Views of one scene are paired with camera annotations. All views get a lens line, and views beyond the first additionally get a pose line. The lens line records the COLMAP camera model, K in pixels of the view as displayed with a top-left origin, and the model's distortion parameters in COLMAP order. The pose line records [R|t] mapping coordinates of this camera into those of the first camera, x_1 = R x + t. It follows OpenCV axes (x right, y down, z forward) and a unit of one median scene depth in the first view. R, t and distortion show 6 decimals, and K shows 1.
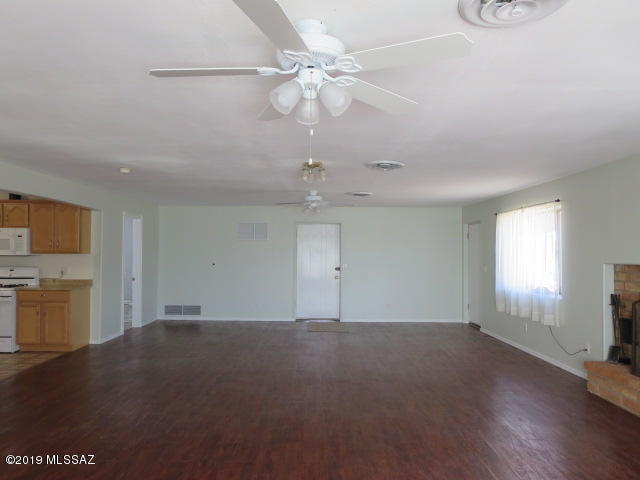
lens RADIAL K [[455.6, 0, 320.0], [0, 455.6, 240.0], [0, 0, 1]] dist [-0.030323, 0.010201]
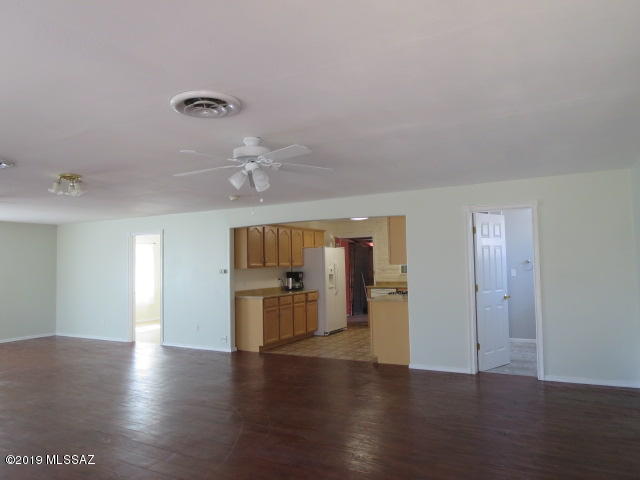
lens RADIAL K [[455.6, 0, 320.0], [0, 455.6, 240.0], [0, 0, 1]] dist [-0.030323, 0.010201]
pose [[-0.493195, -0.037386, -0.869115, 0.369702], [0.045667, 0.996586, -0.068783, 0.036791], [0.868719, -0.073613, -0.489804, 1.309557]]
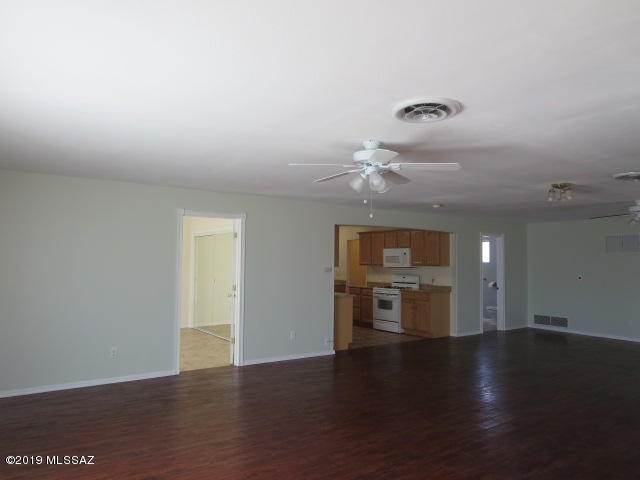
lens RADIAL K [[455.6, 0, 320.0], [0, 455.6, 240.0], [0, 0, 1]] dist [-0.030323, 0.010201]
pose [[0.562611, -0.038563, -0.825822, 0.376438], [0.013825, 0.999211, -0.037241, -0.002560], [0.826606, 0.009535, 0.562700, -0.051282]]
